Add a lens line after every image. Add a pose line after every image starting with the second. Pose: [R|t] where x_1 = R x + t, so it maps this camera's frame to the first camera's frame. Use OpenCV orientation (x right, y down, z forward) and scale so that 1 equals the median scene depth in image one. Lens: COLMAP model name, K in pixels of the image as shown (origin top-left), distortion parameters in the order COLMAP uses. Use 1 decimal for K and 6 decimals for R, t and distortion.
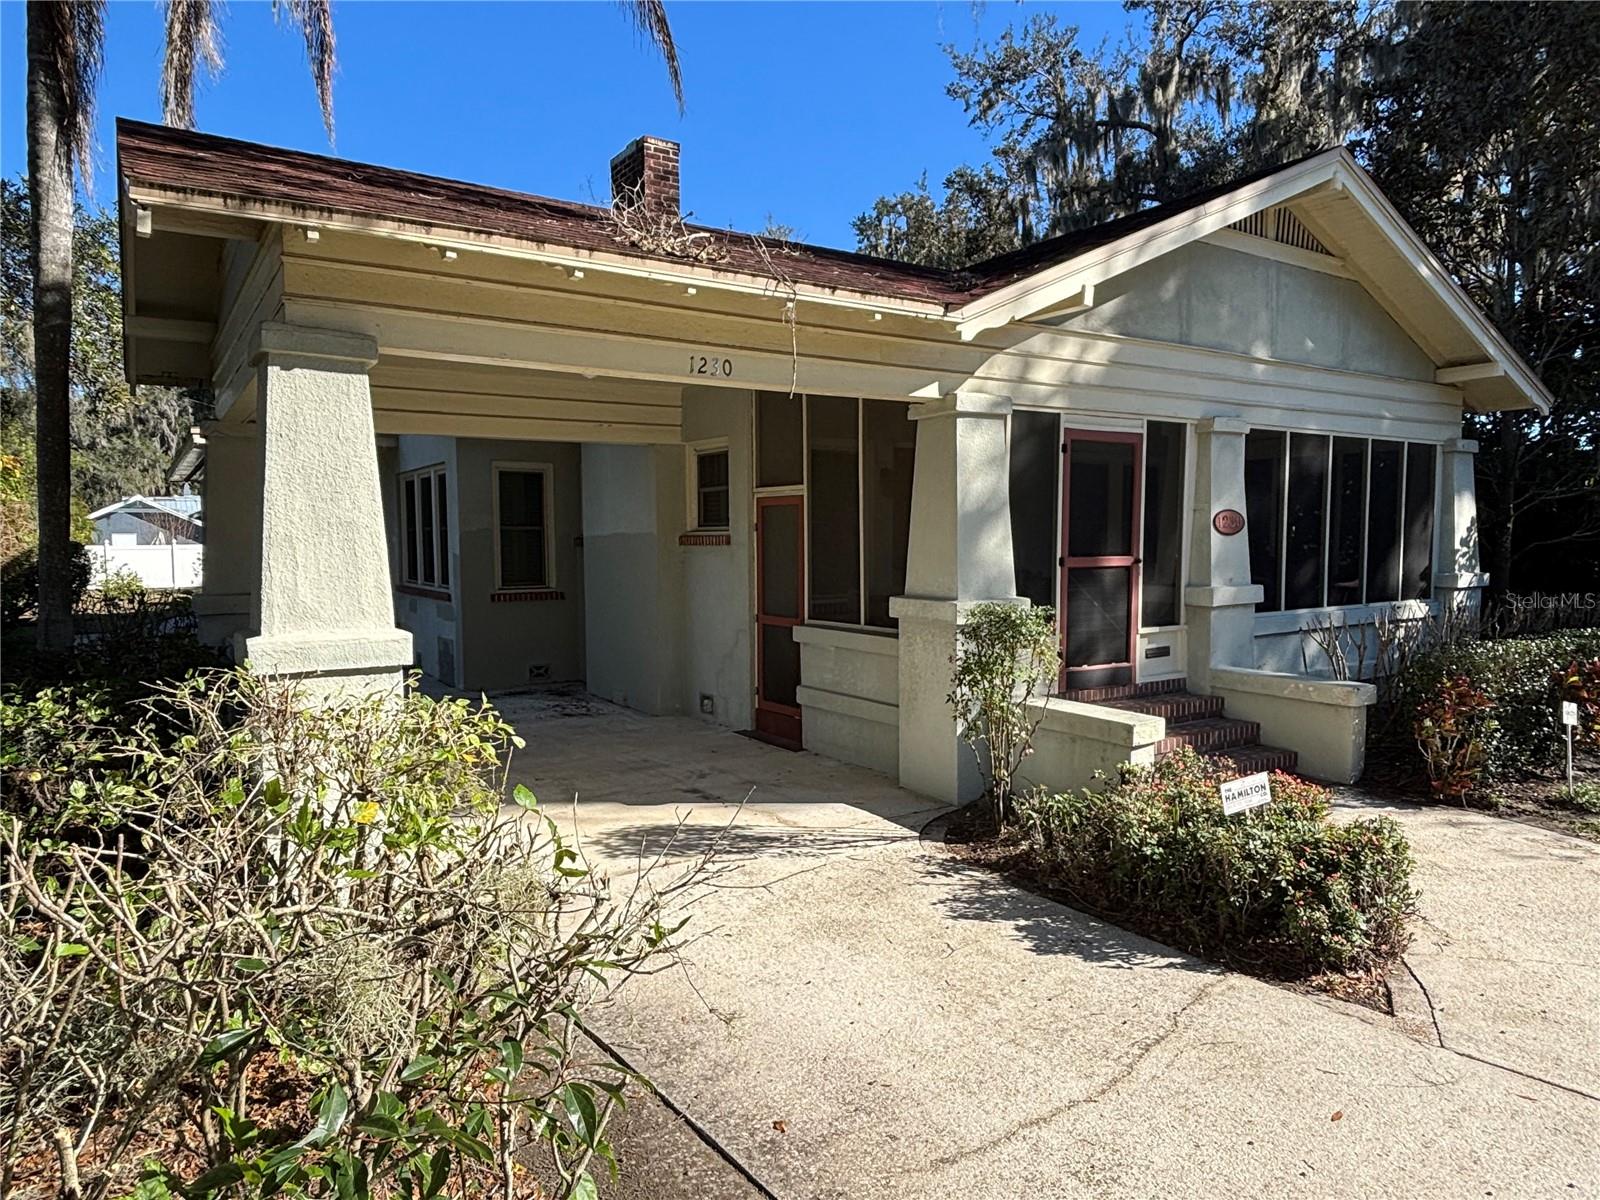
lens RADIAL K [[992.5, 0, 800.0], [0, 992.5, 600.0], [0, 0, 1]] dist [-0.001901, -0.000565]
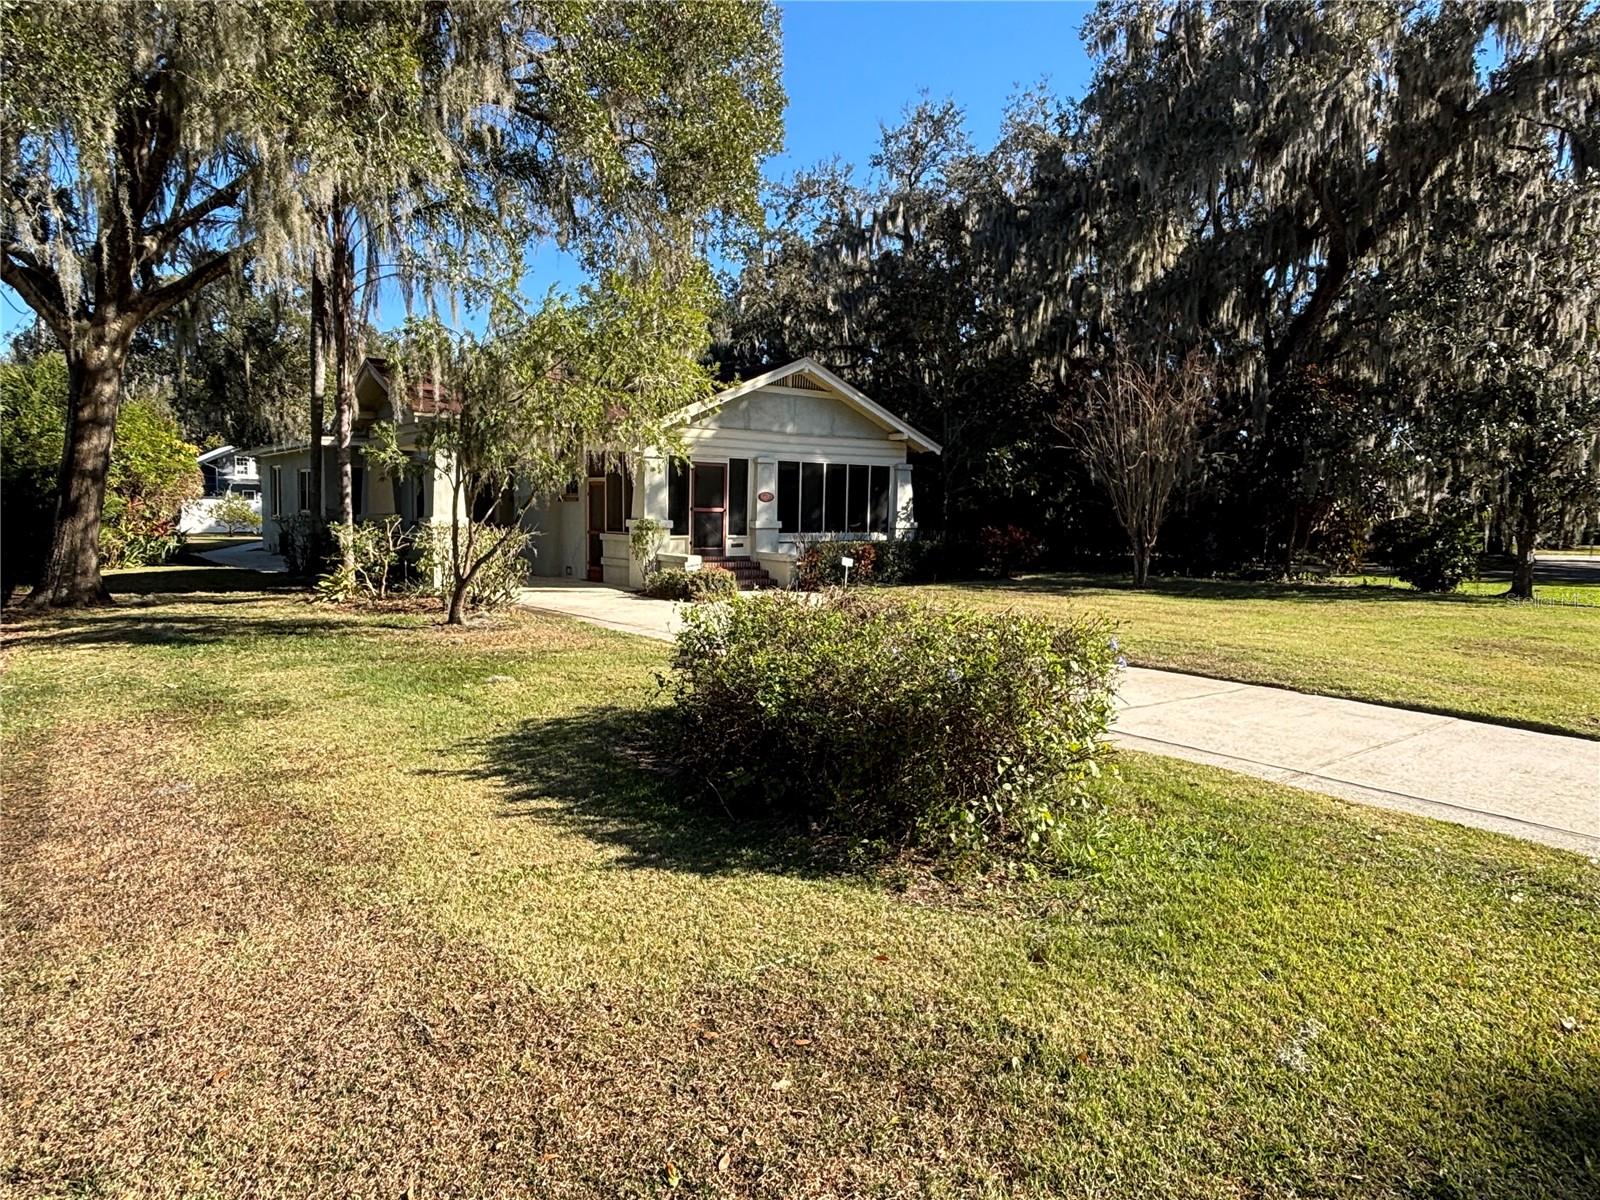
lens RADIAL K [[982.3, 0, 800.0], [0, 982.3, 600.0], [0, 0, 1]] dist [0.030180, -0.000063]
pose [[0.997075, 0.015567, 0.074829, 0.315111], [-0.017632, 0.999479, 0.027022, 0.118257], [-0.074370, -0.028262, 0.996830, -1.551745]]
